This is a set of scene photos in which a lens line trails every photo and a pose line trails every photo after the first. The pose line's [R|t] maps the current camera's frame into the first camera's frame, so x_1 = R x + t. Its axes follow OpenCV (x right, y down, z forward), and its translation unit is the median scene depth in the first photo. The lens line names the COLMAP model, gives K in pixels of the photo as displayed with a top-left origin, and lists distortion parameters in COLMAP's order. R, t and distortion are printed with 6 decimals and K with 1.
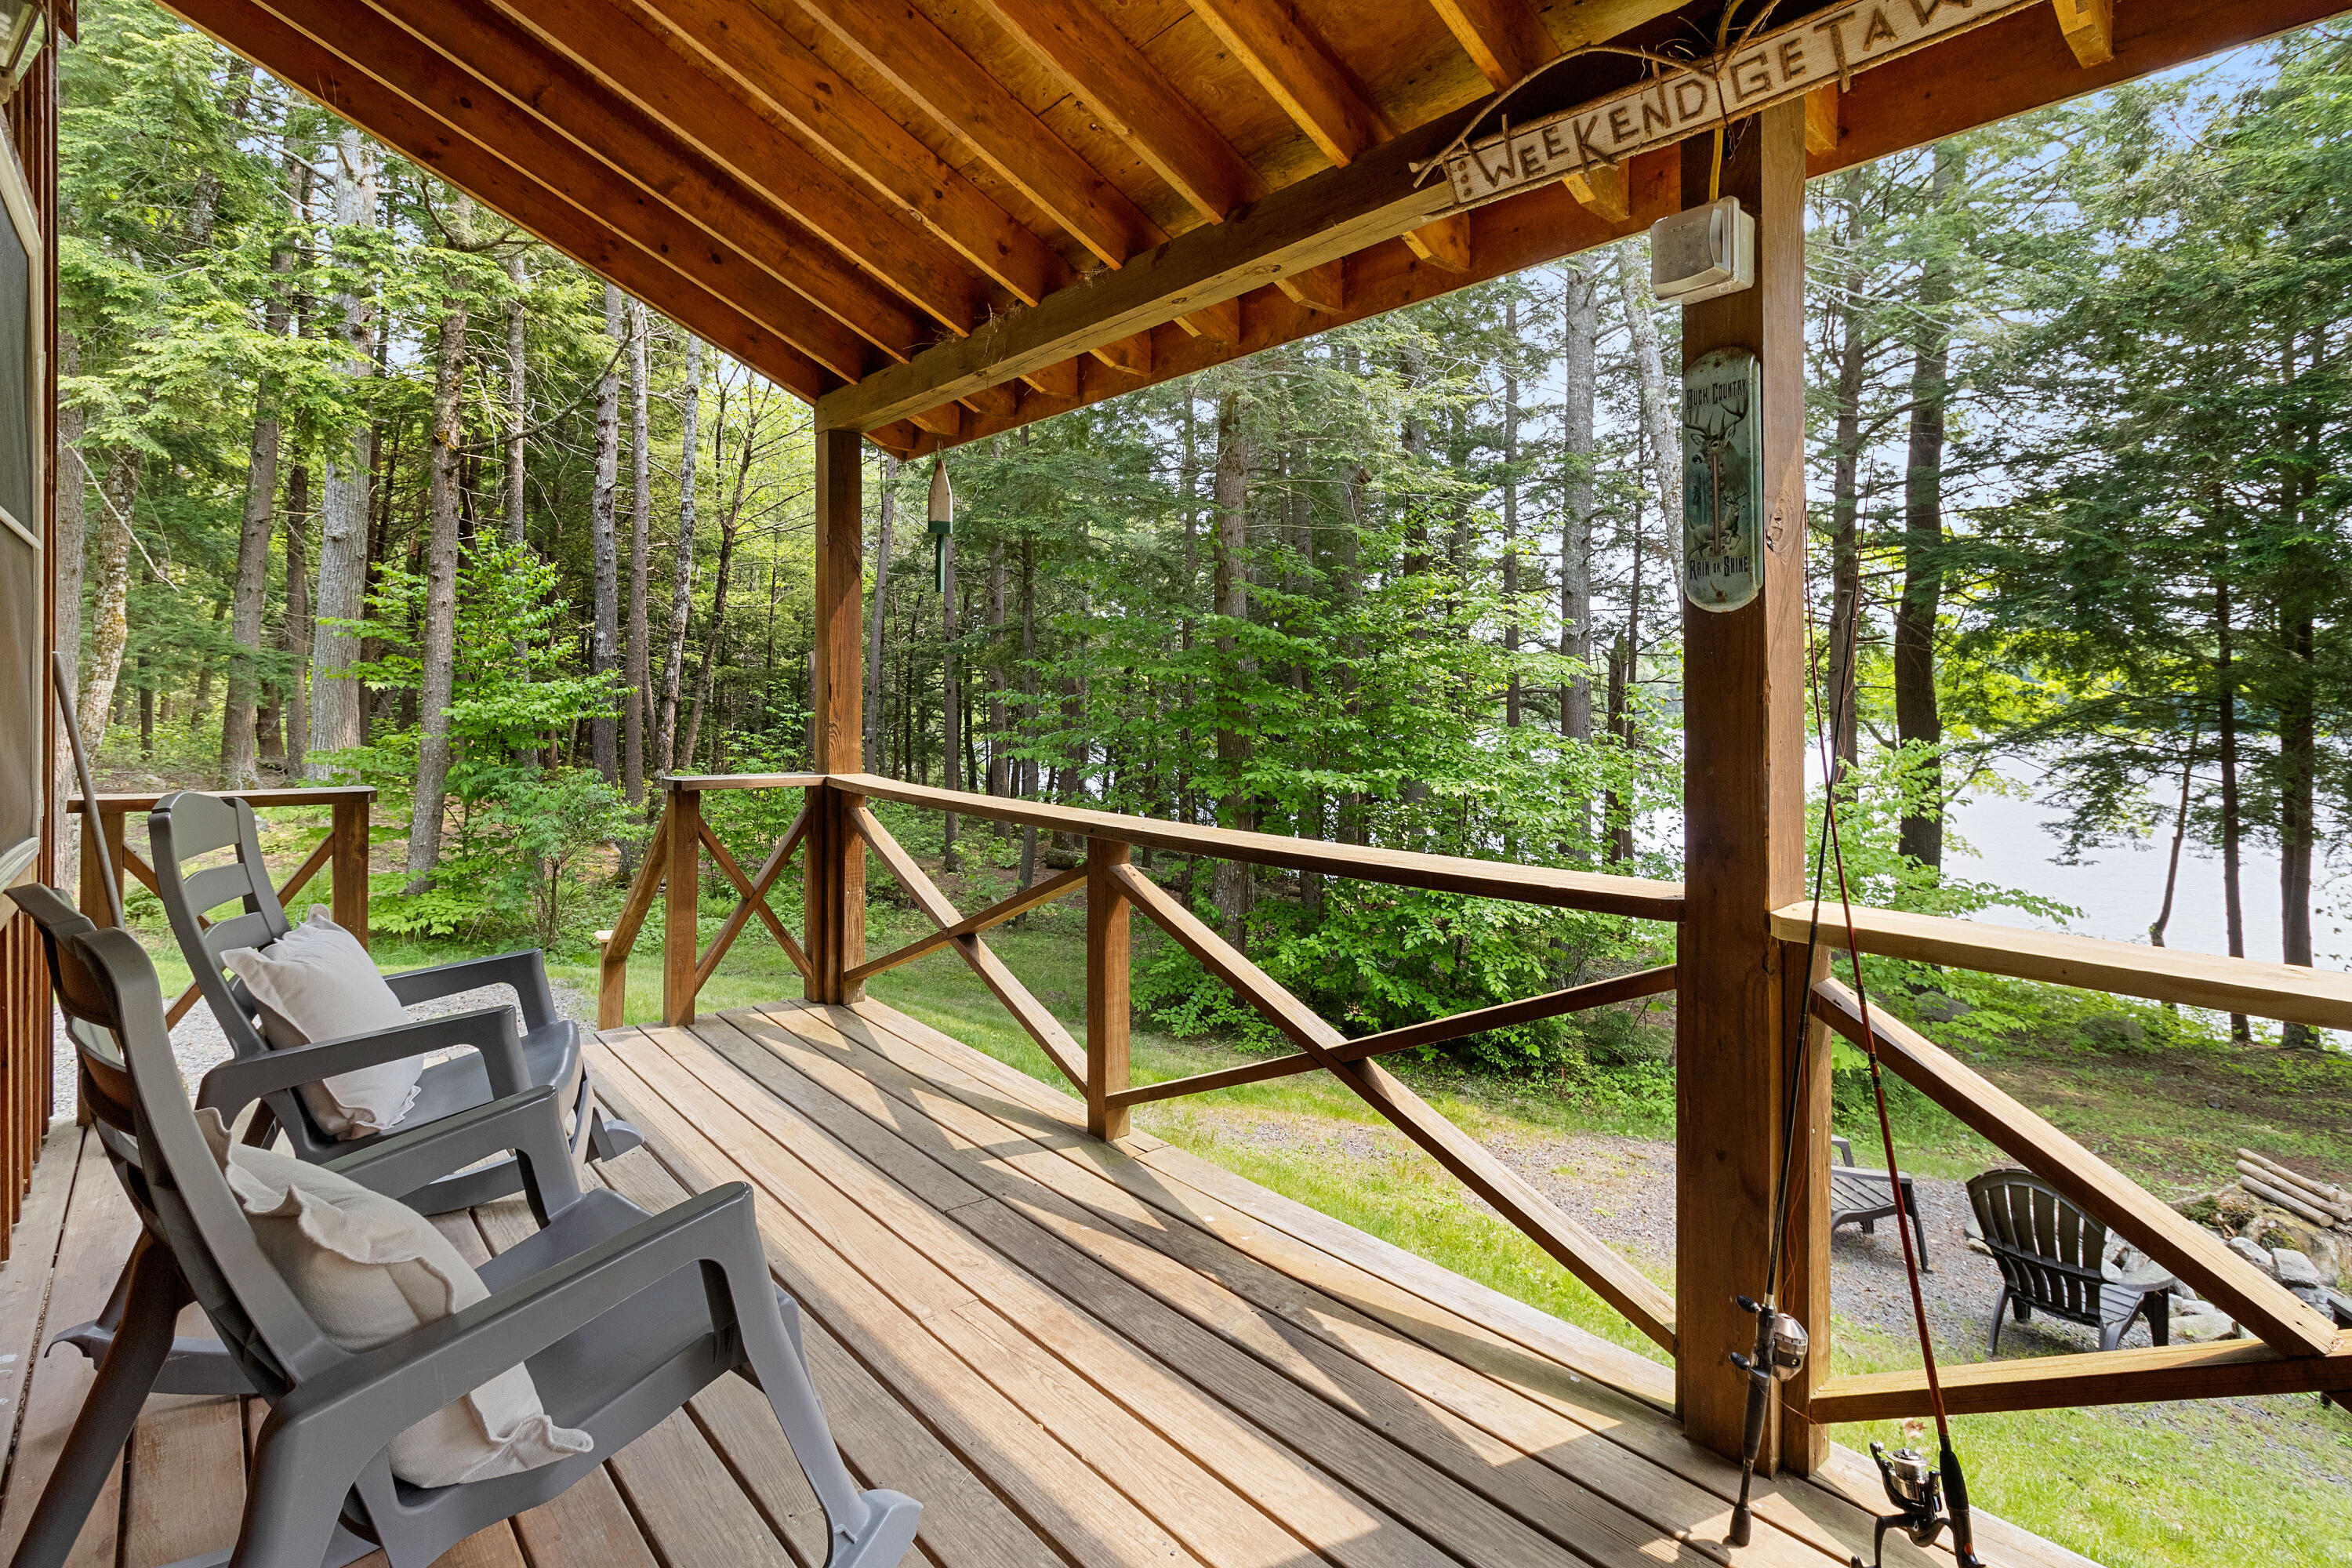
lens RADIAL K [[1150.9, 0, 1168.4], [0, 1150.9, 699.1], [0, 0, 1]] dist [0.001145, 0.000875]
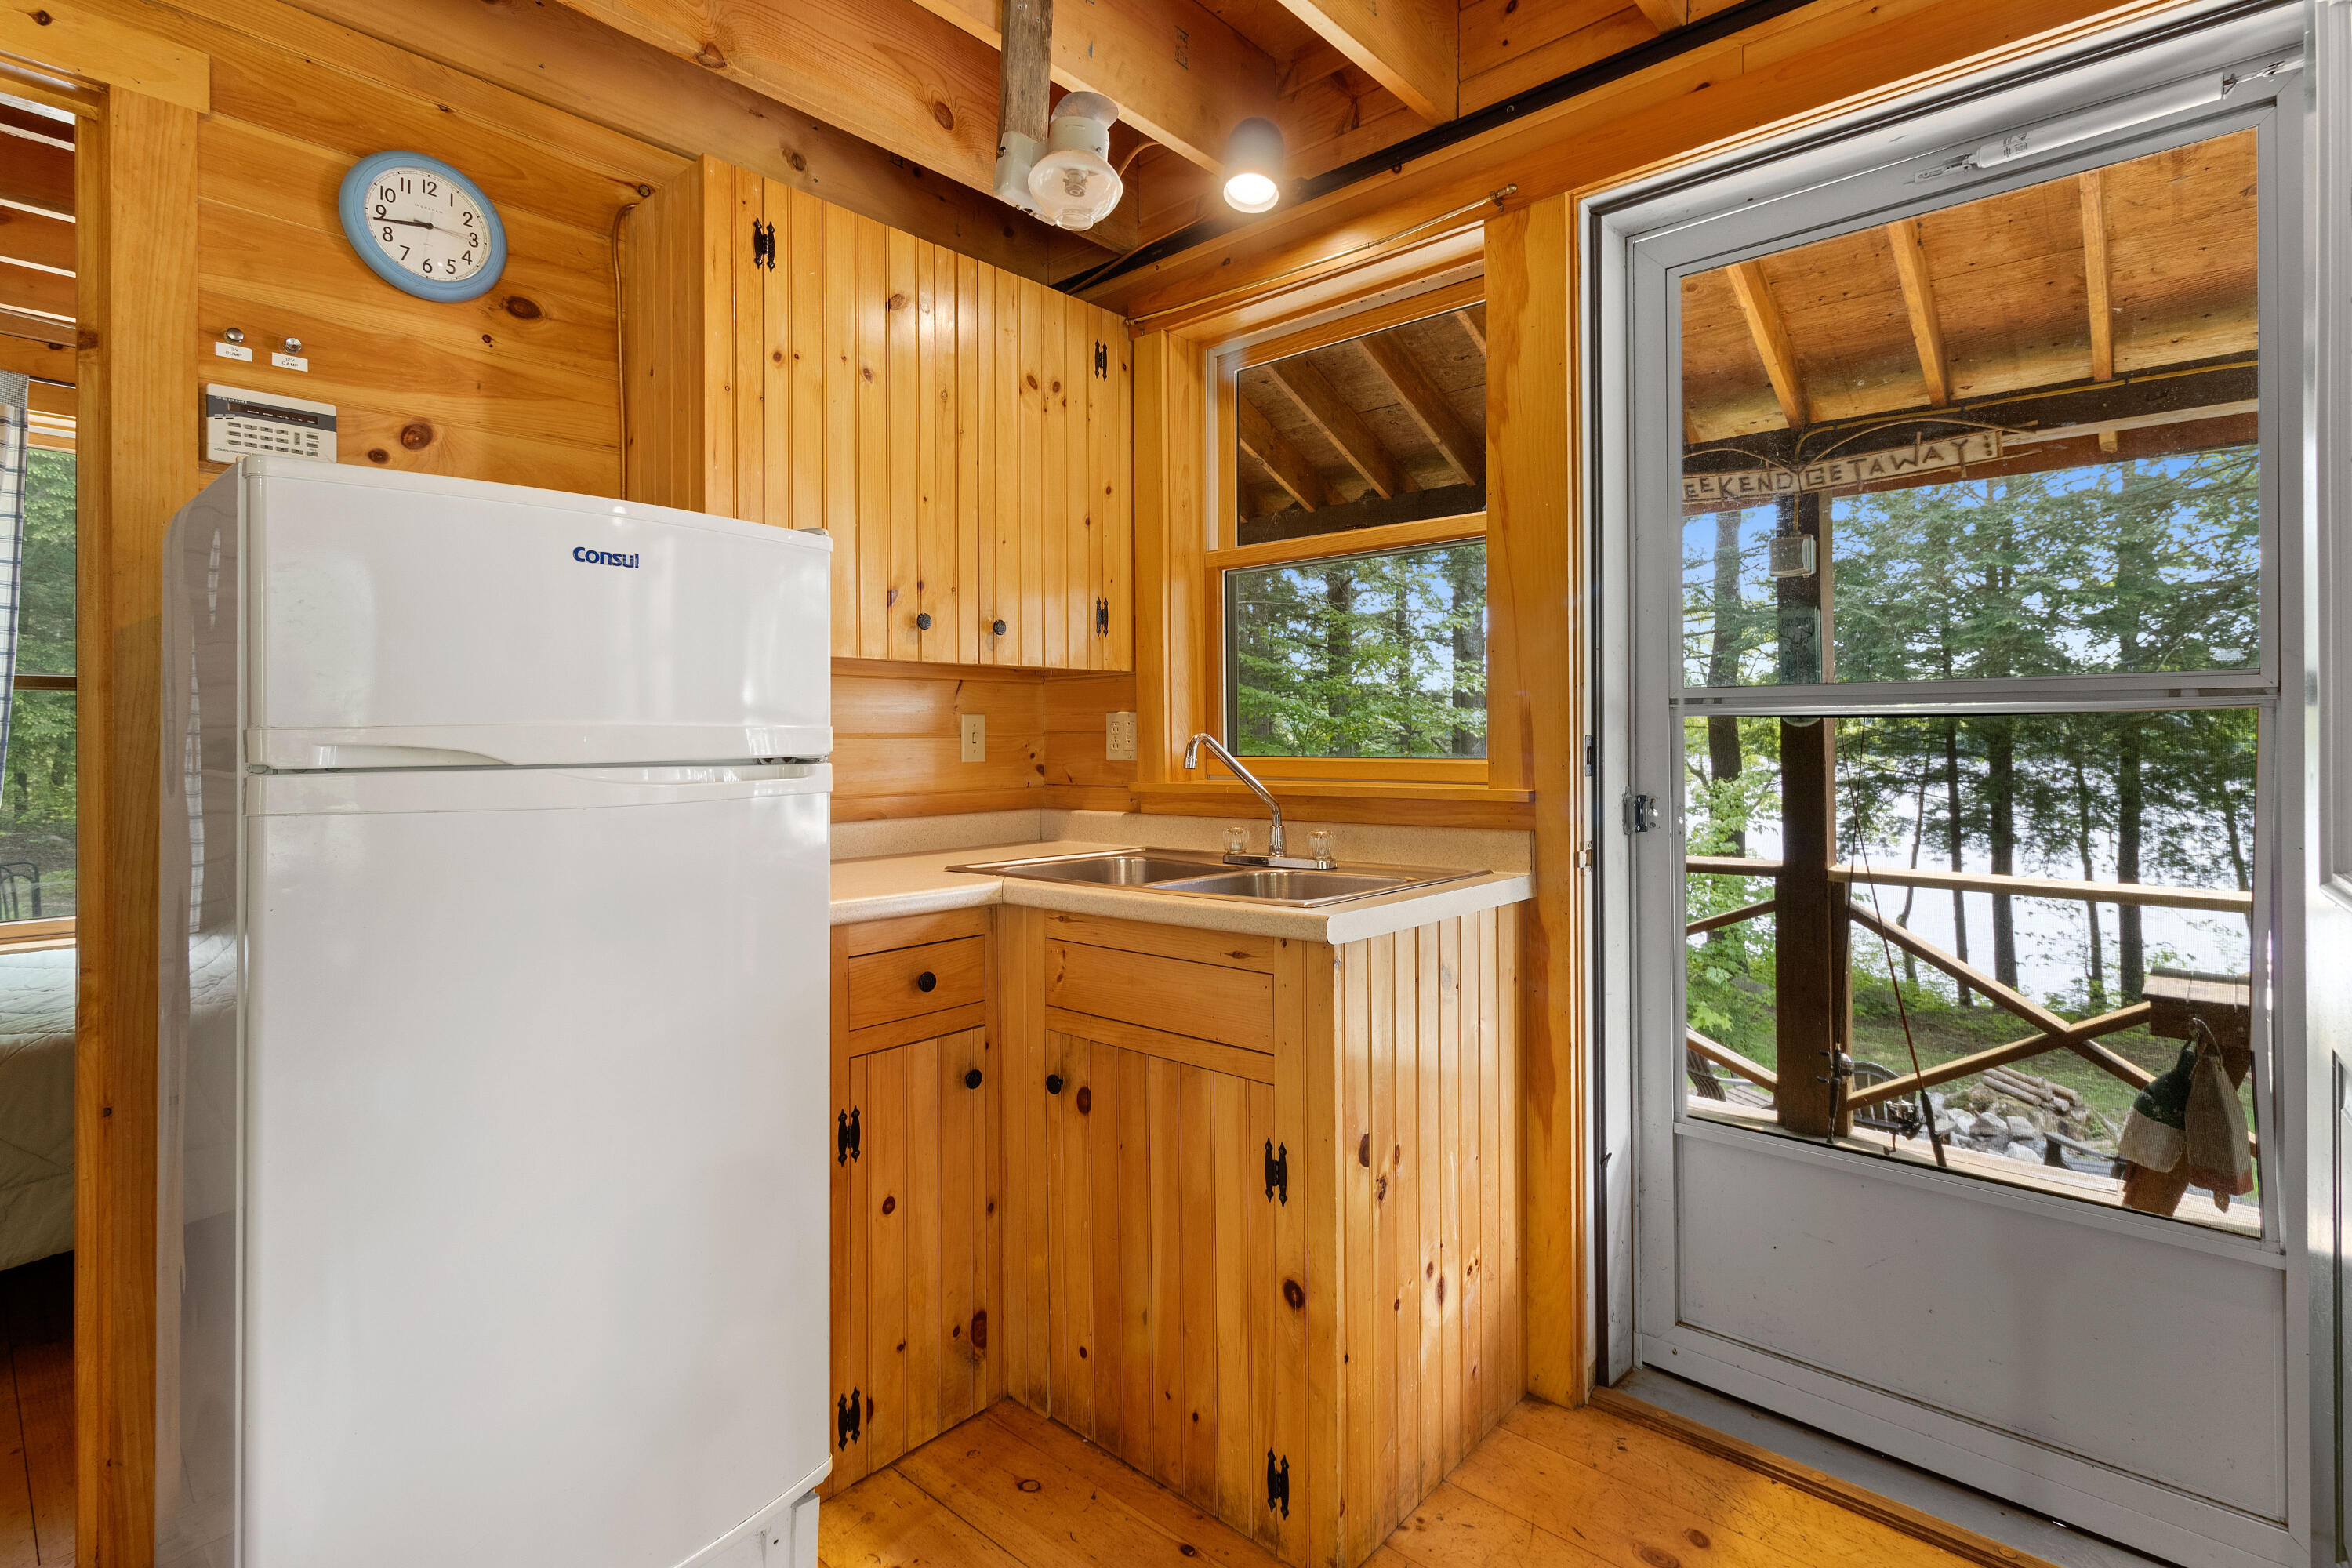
lens RADIAL K [[1103.0, 0, 1185.2], [0, 1103.0, 725.3], [0, 0, 1]] dist [0.000722, 0.000111]
pose [[0.989803, -0.008976, 0.142159, -0.080654], [0.010353, 0.999906, -0.008951, -0.006185], [-0.142065, 0.010331, 0.989803, -0.072865]]
